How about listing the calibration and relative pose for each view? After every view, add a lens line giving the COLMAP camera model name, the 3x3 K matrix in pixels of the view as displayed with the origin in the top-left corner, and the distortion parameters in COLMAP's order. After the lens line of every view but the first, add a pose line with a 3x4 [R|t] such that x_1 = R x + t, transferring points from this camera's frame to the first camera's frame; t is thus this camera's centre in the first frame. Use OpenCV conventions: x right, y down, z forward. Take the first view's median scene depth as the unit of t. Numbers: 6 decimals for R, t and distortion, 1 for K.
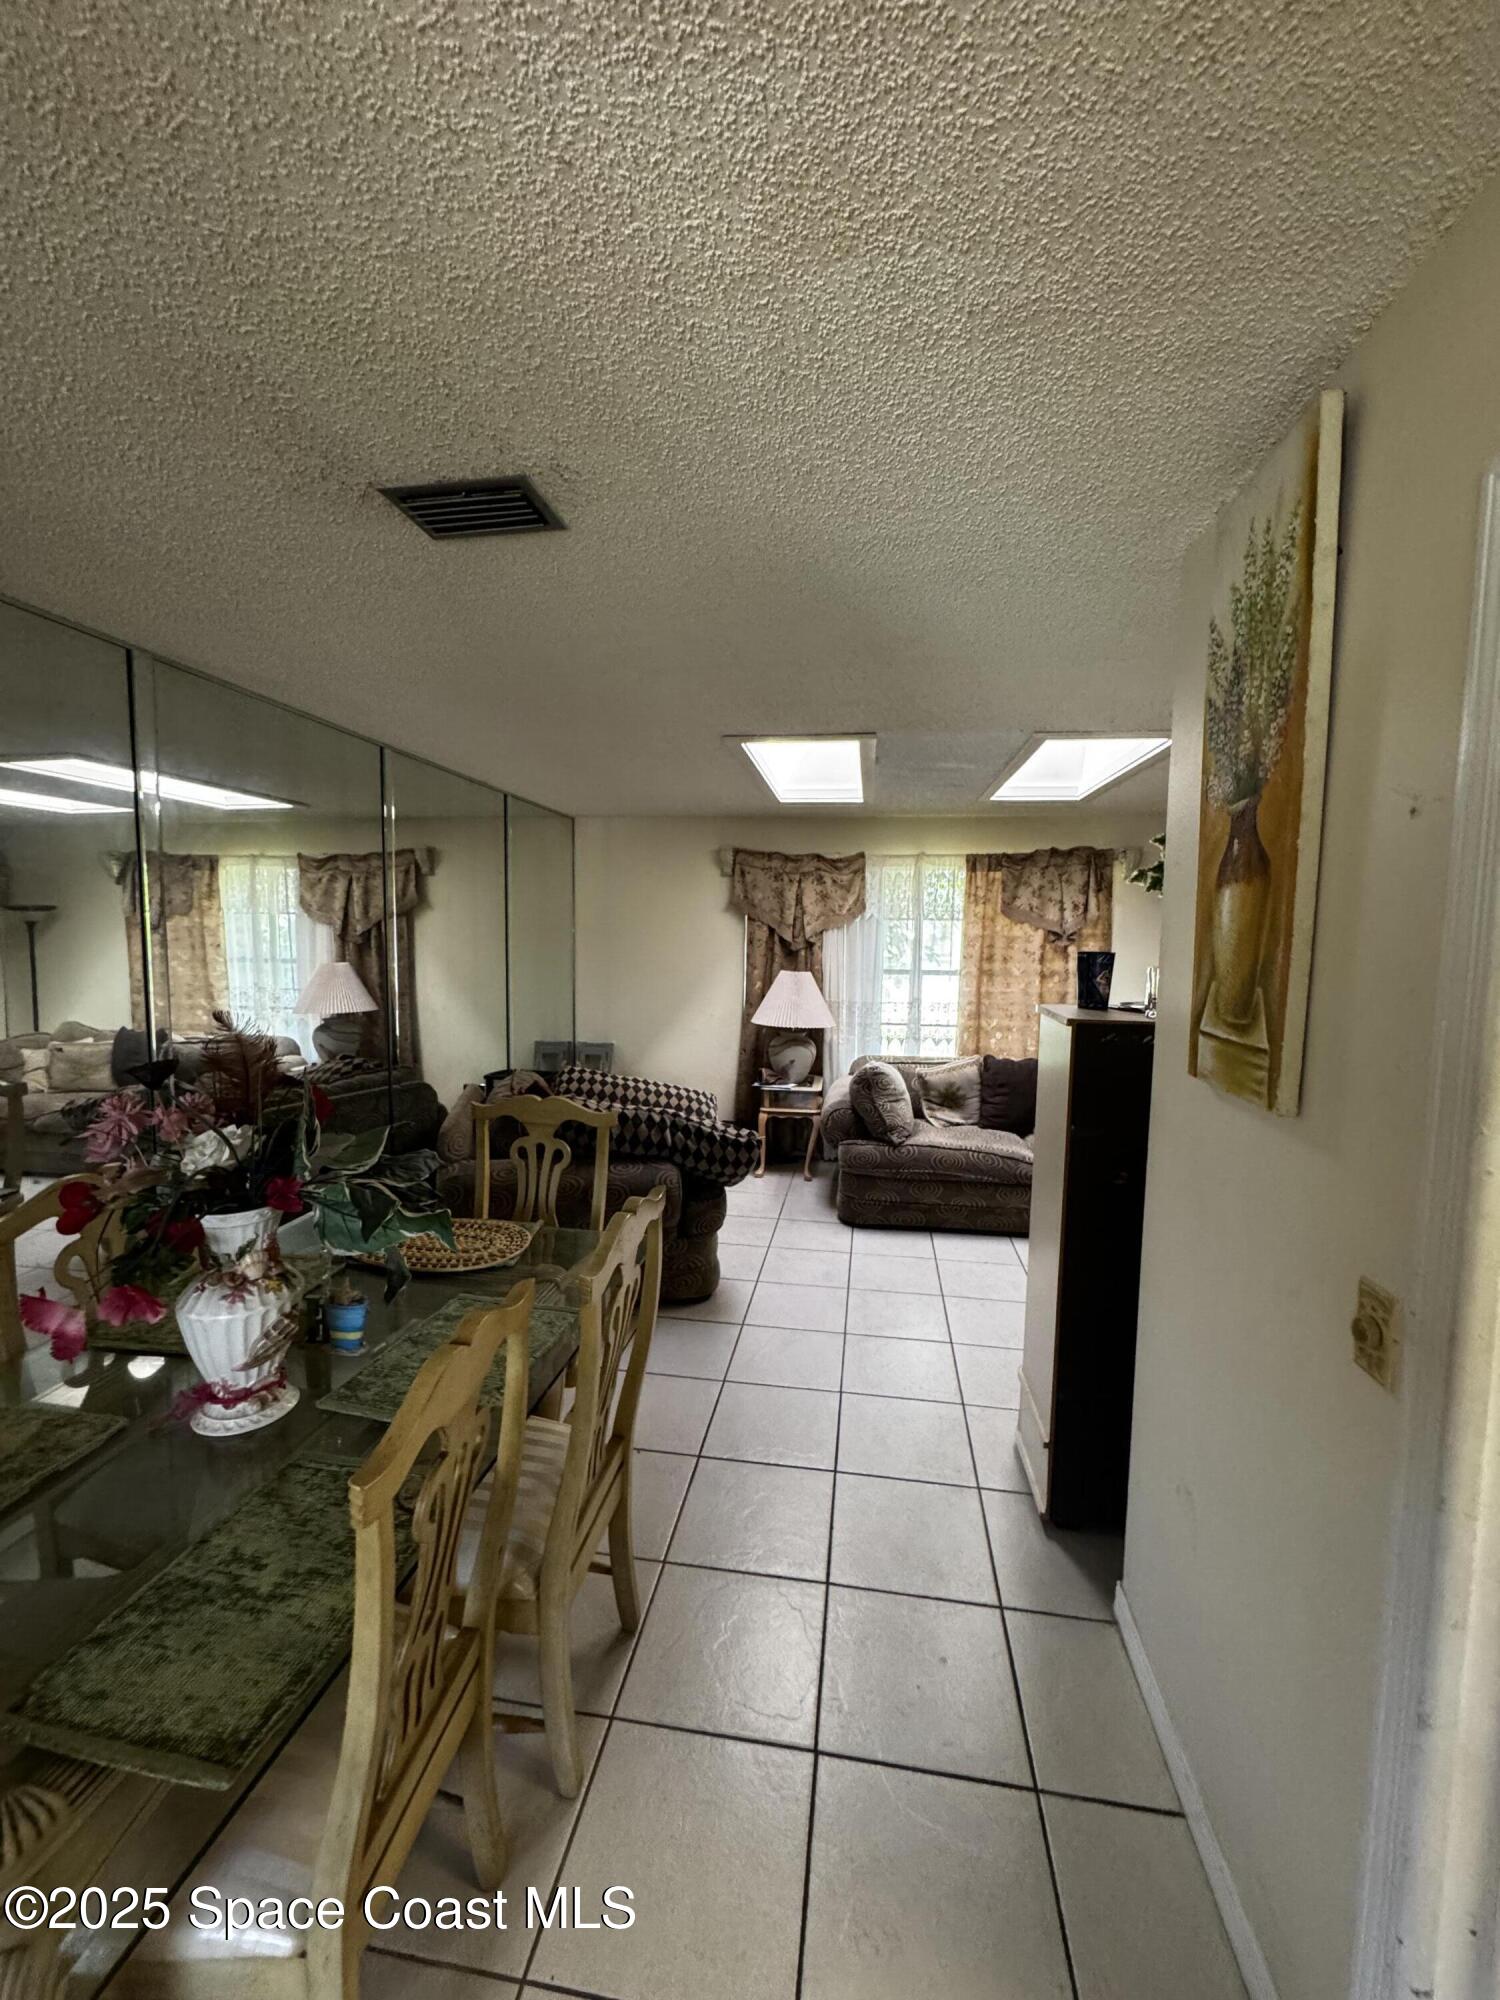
lens RADIAL K [[802.2, 0, 750.0], [0, 802.2, 1000.0], [0, 0, 1]] dist [-0.000111, -0.000075]
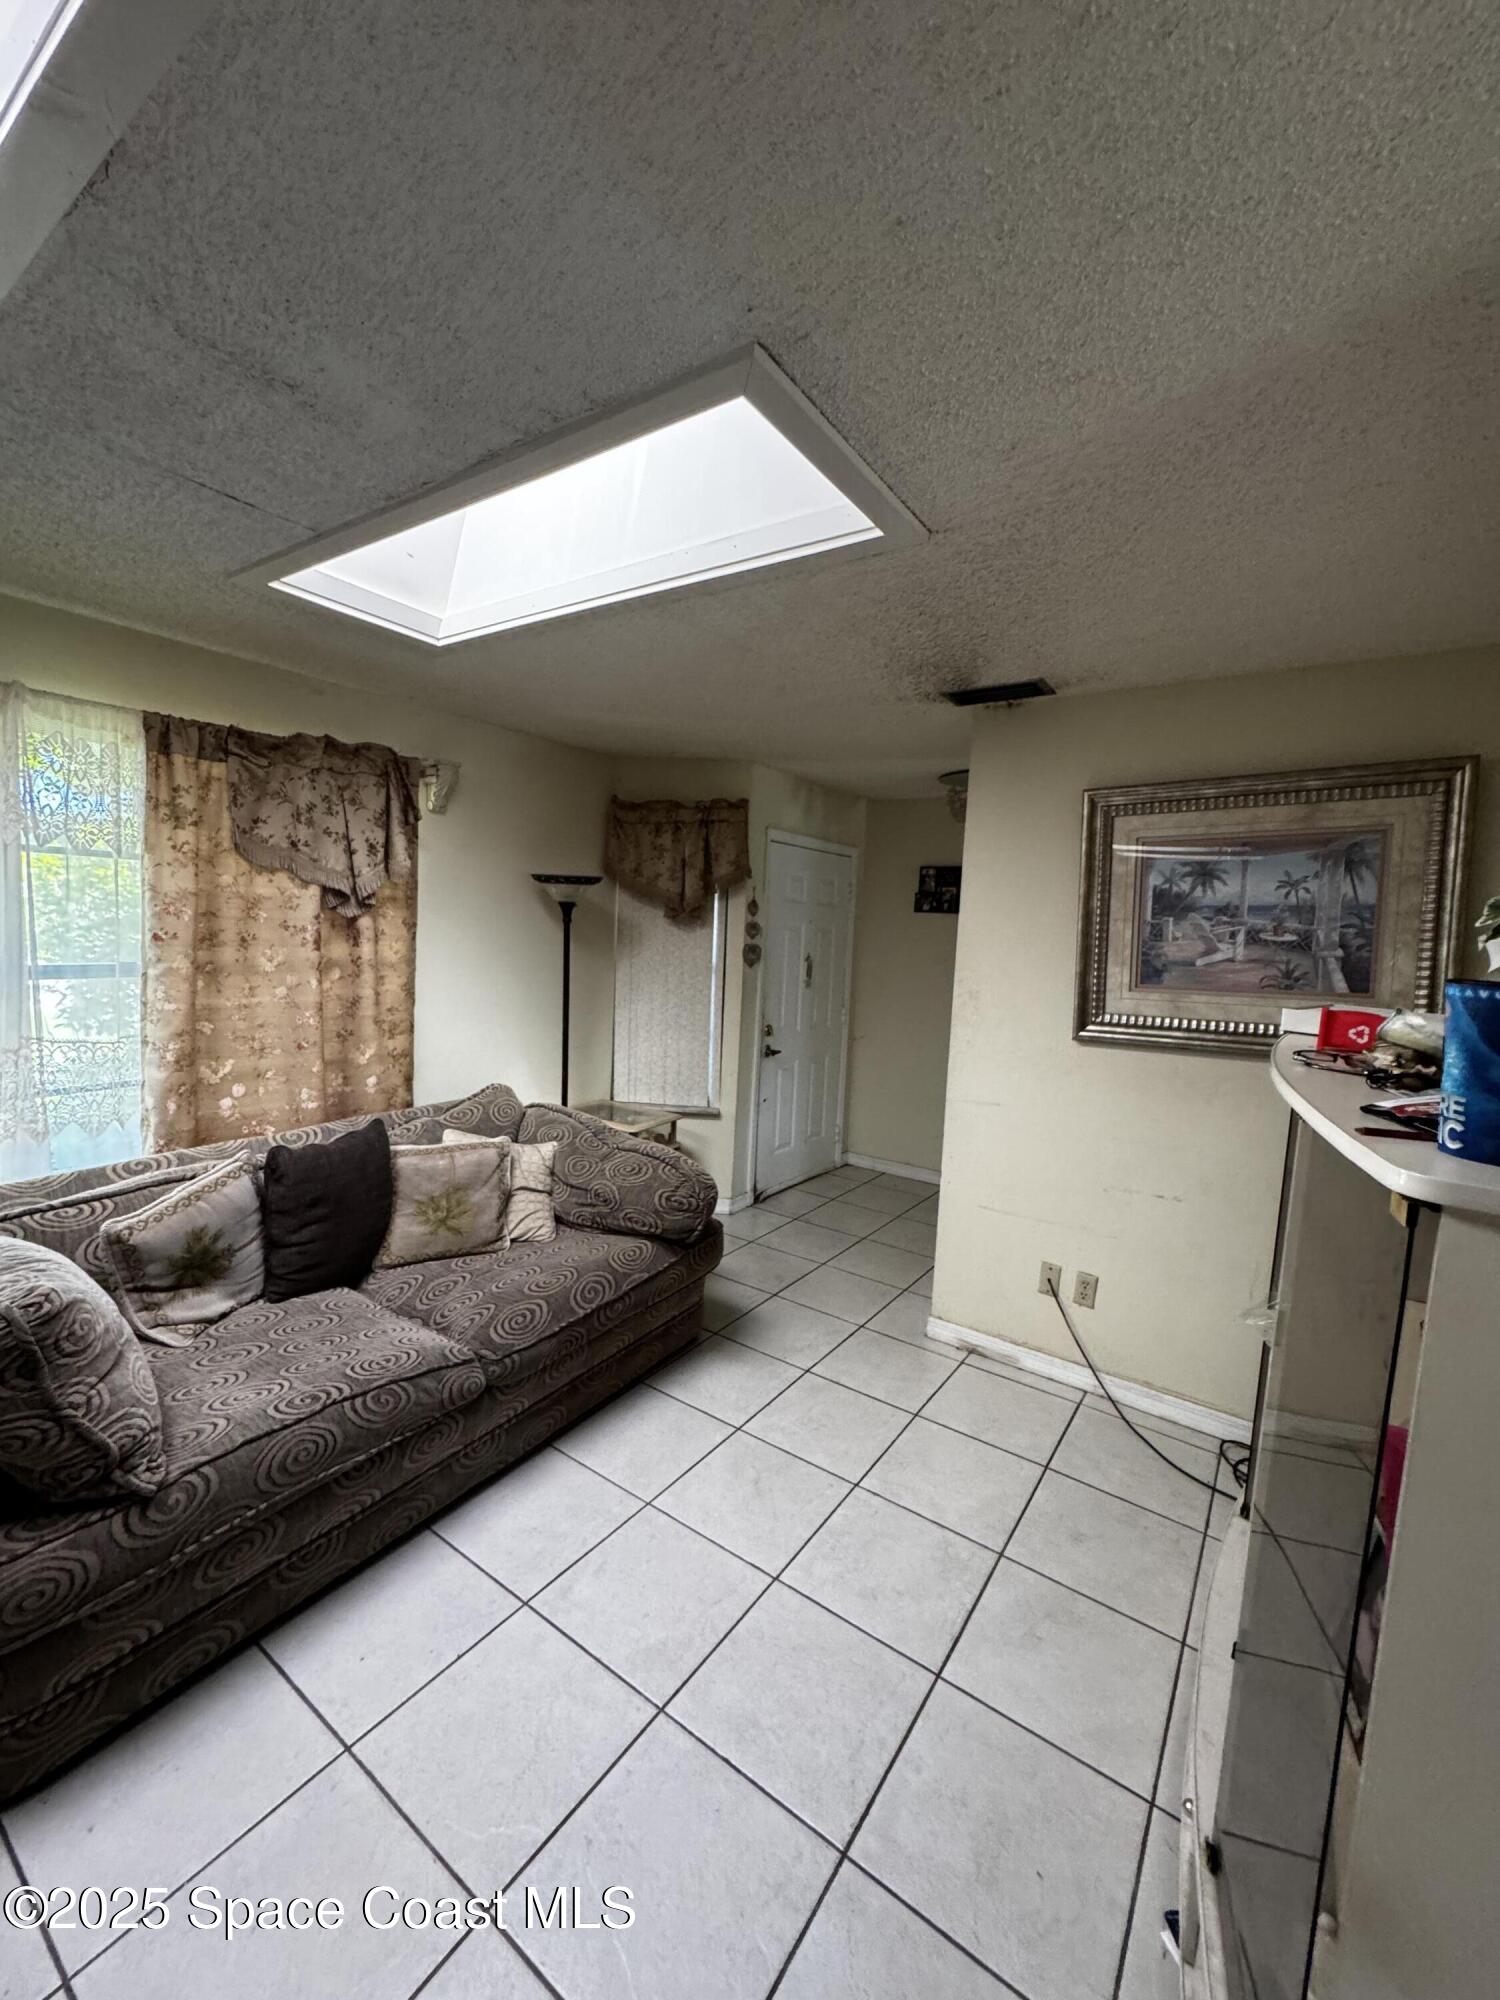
lens RADIAL K [[802.2, 0, 750.0], [0, 802.2, 1000.0], [0, 0, 1]] dist [-0.000111, -0.000075]
pose [[0.447189, -0.079797, 0.890873, 0.005541], [0.037709, 0.996809, 0.070357, -0.037841], [-0.893644, 0.002131, 0.448771, 0.494015]]
